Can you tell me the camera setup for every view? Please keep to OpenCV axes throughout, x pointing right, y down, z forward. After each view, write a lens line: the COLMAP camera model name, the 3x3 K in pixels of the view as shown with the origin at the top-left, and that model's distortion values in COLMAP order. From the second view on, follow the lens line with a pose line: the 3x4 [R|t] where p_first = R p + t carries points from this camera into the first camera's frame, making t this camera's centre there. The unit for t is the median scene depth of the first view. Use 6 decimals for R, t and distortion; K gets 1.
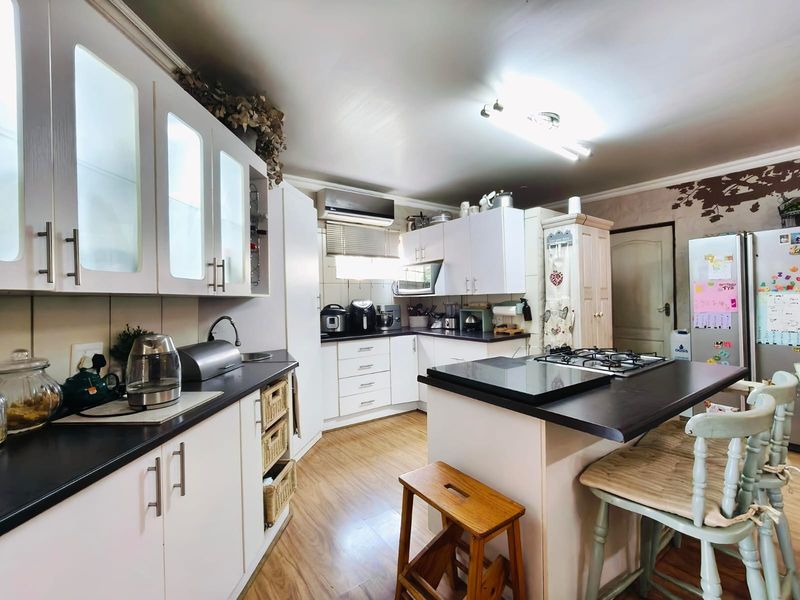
lens RADIAL K [[359.4, 0, 400.0], [0, 359.4, 300.0], [0, 0, 1]] dist [0.001025, 0.000757]
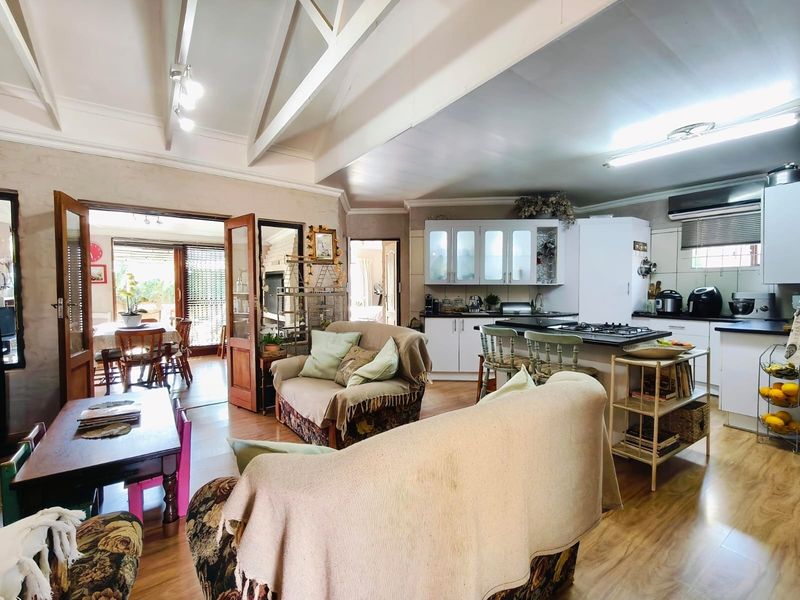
lens RADIAL K [[359.4, 0, 400.0], [0, 359.4, 300.0], [0, 0, 1]] dist [0.001025, 0.000757]
pose [[-0.001667, 0.057644, -0.998336, 1.166763], [-0.000576, 0.998337, 0.057645, -0.027092], [0.999998, 0.000671, -0.001631, 0.074581]]
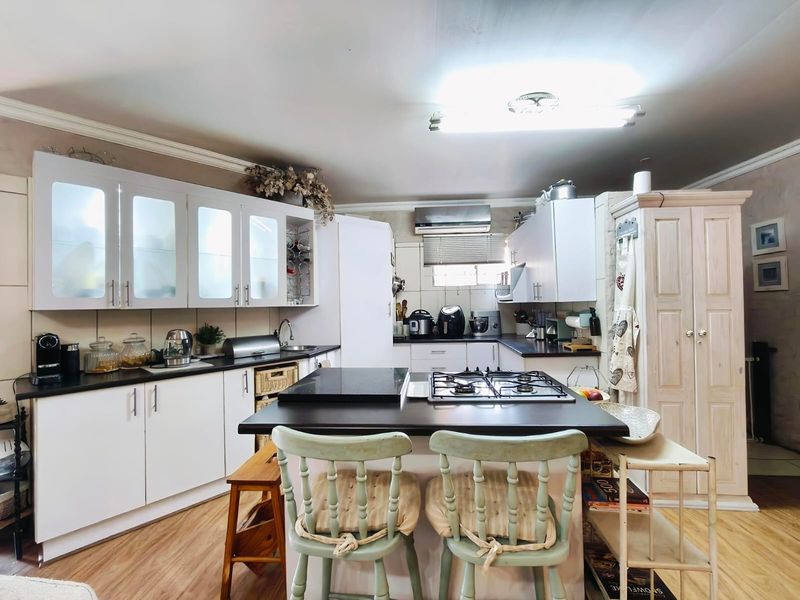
lens RADIAL K [[359.4, 0, 400.0], [0, 359.4, 300.0], [0, 0, 1]] dist [0.001025, 0.000757]
pose [[0.768064, 0.001129, -0.640373, 0.532027], [0.000681, 0.999996, 0.002579, -0.023815], [0.640373, -0.002417, 0.768060, 0.104563]]
